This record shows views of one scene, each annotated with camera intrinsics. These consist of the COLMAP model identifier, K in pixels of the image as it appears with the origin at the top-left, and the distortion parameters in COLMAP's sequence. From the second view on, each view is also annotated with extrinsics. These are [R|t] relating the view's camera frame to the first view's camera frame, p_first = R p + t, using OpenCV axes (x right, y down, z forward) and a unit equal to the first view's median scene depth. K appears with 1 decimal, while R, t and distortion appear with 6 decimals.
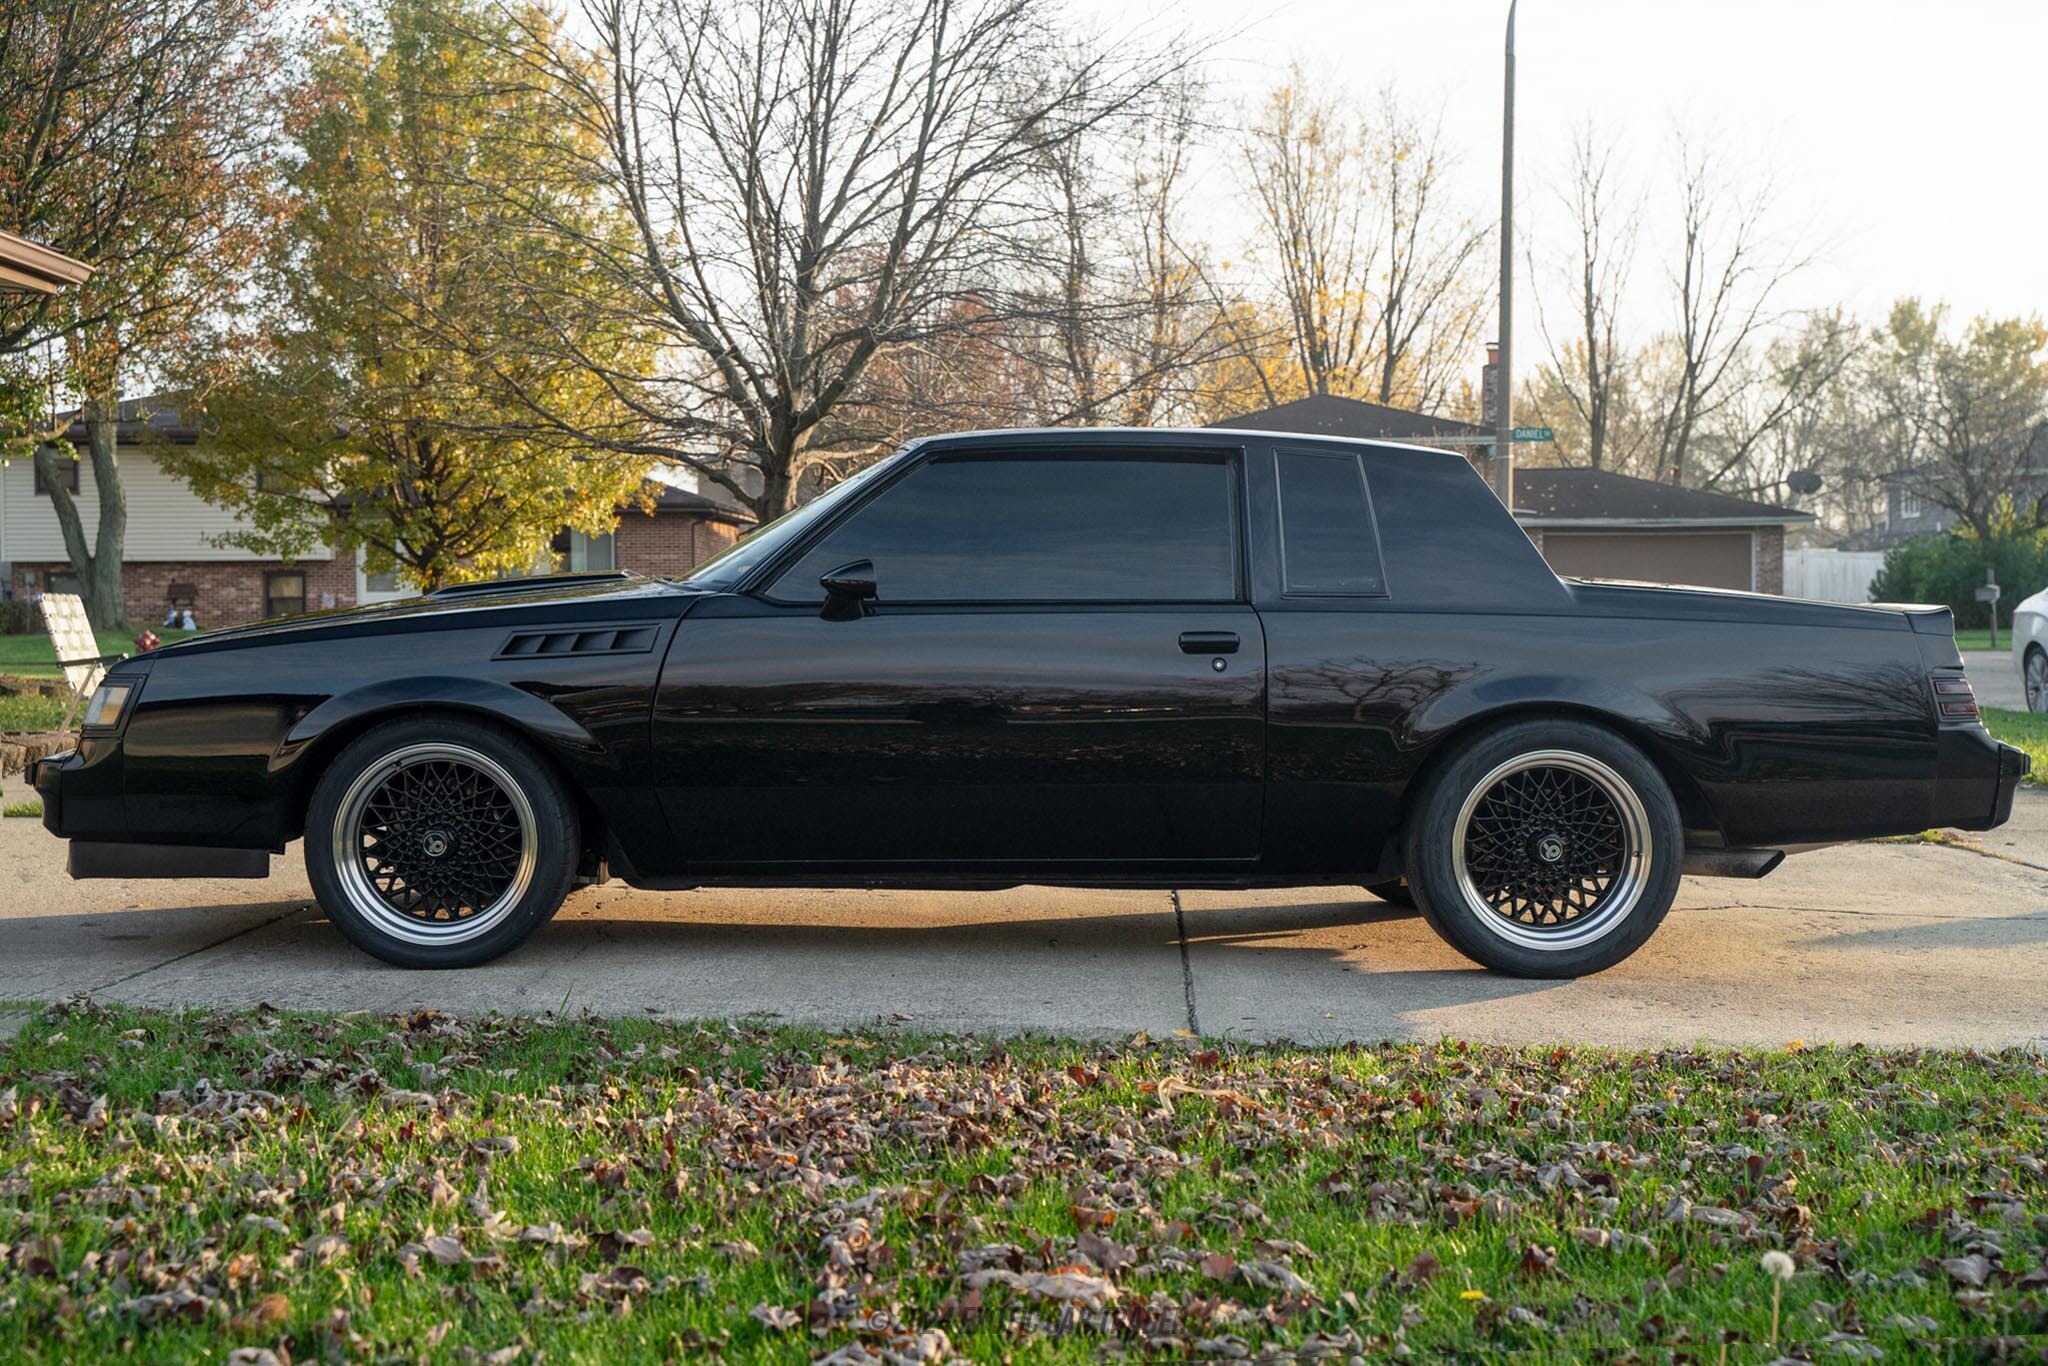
lens RADIAL K [[2541.7, 0, 1023.4], [0, 2541.7, 686.3], [0, 0, 1]] dist [0.040177, 0.000000]
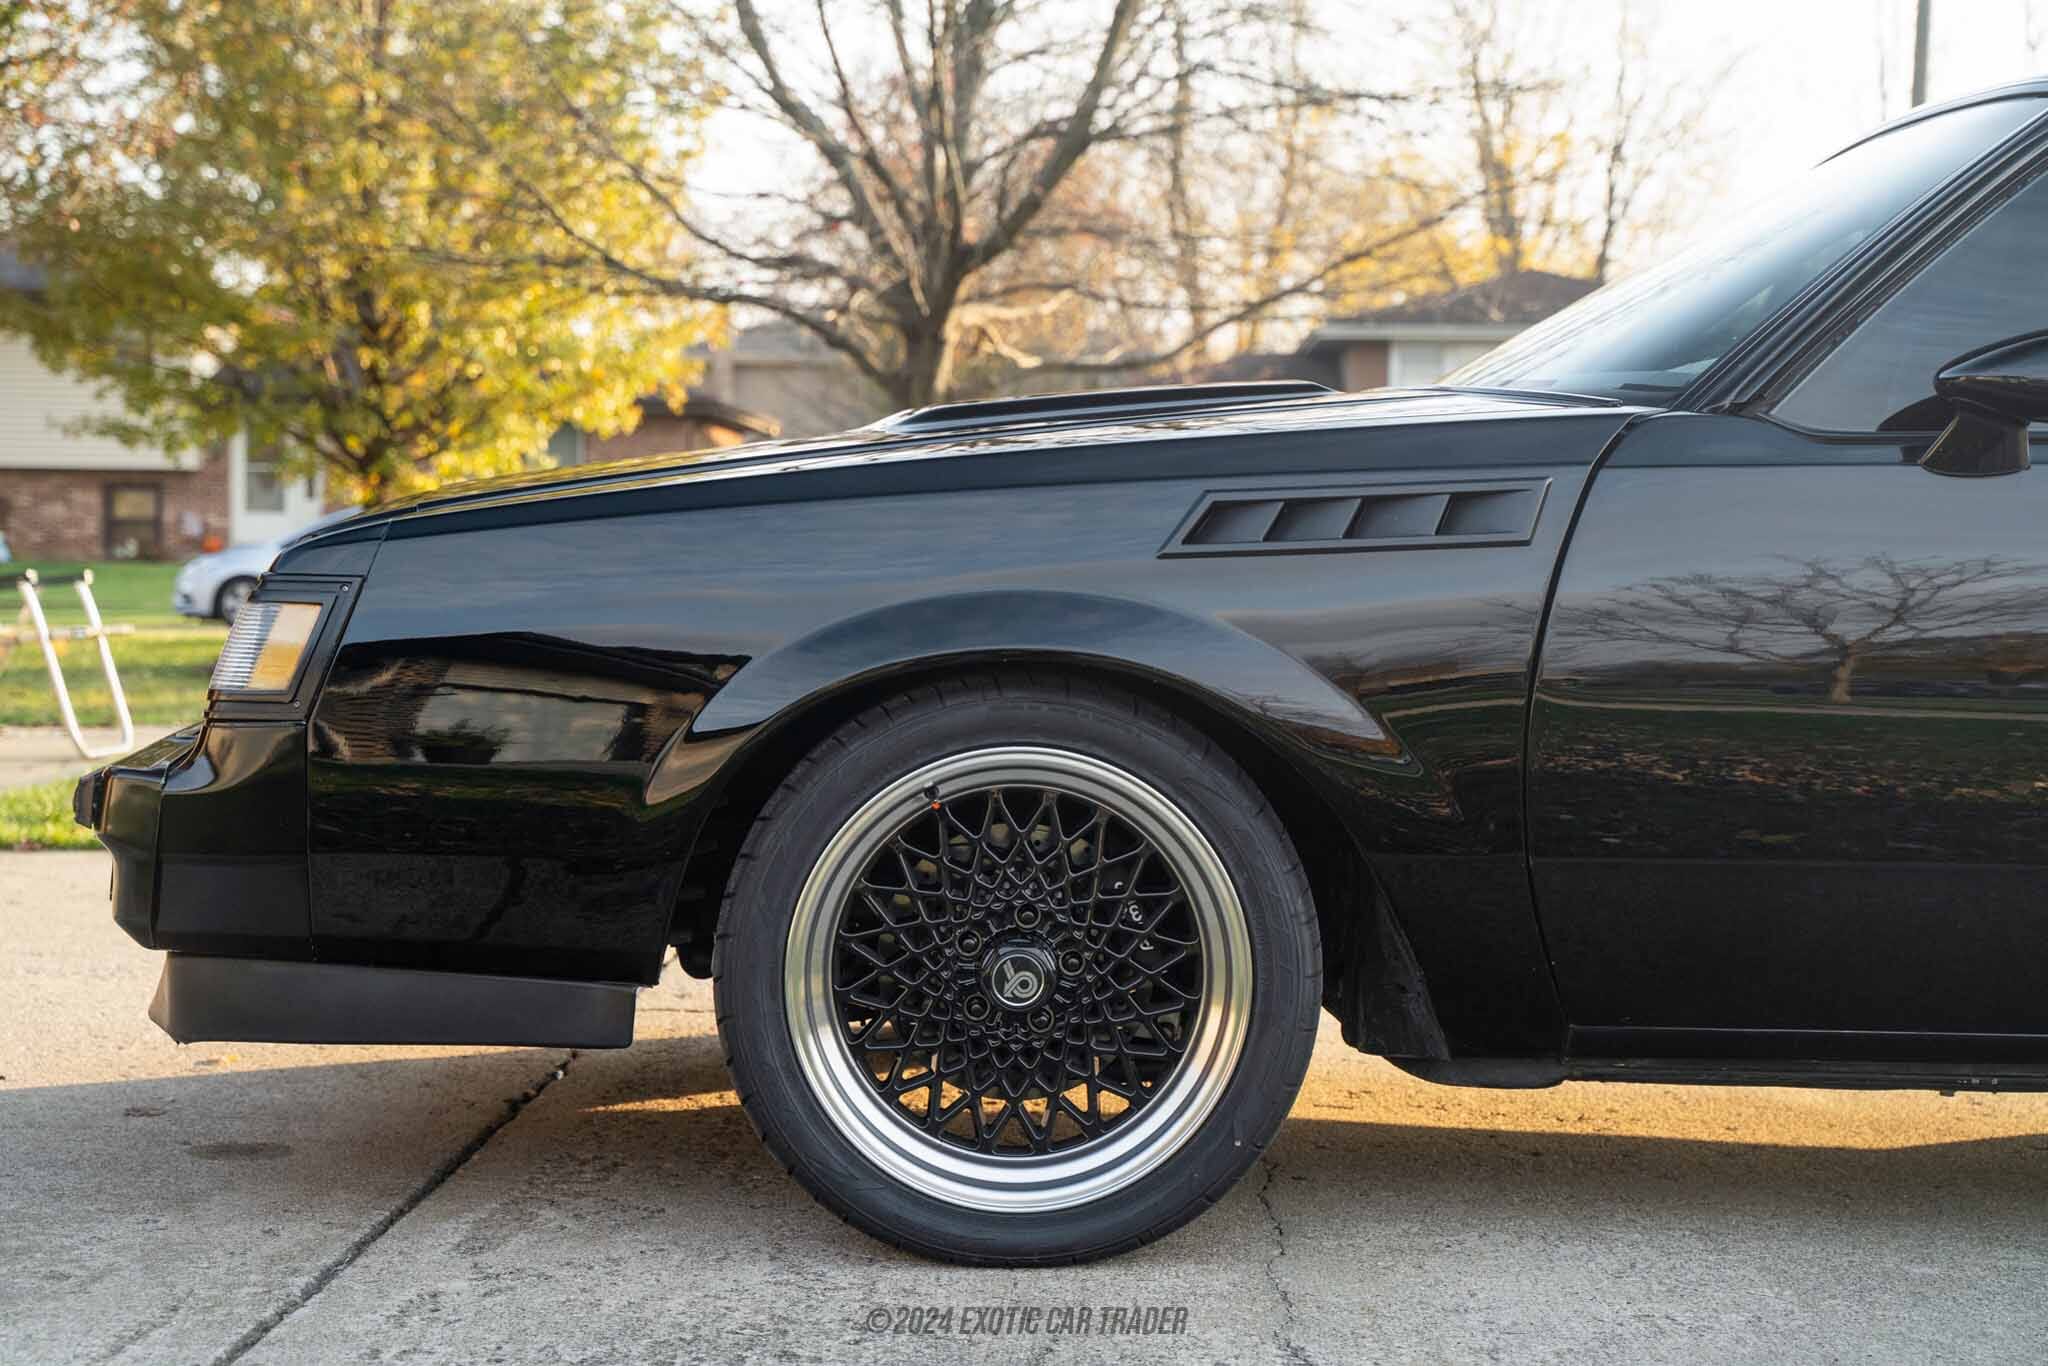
lens RADIAL K [[3281.3, 0, 1023.6], [0, 3281.3, 689.3], [0, 0, 1]] dist [0.163411, 0.000000]
pose [[0.999818, 0.017138, -0.008334, -0.223910], [-0.017059, 0.999810, 0.009473, 0.007213], [0.008495, -0.009329, 0.999920, 0.436442]]
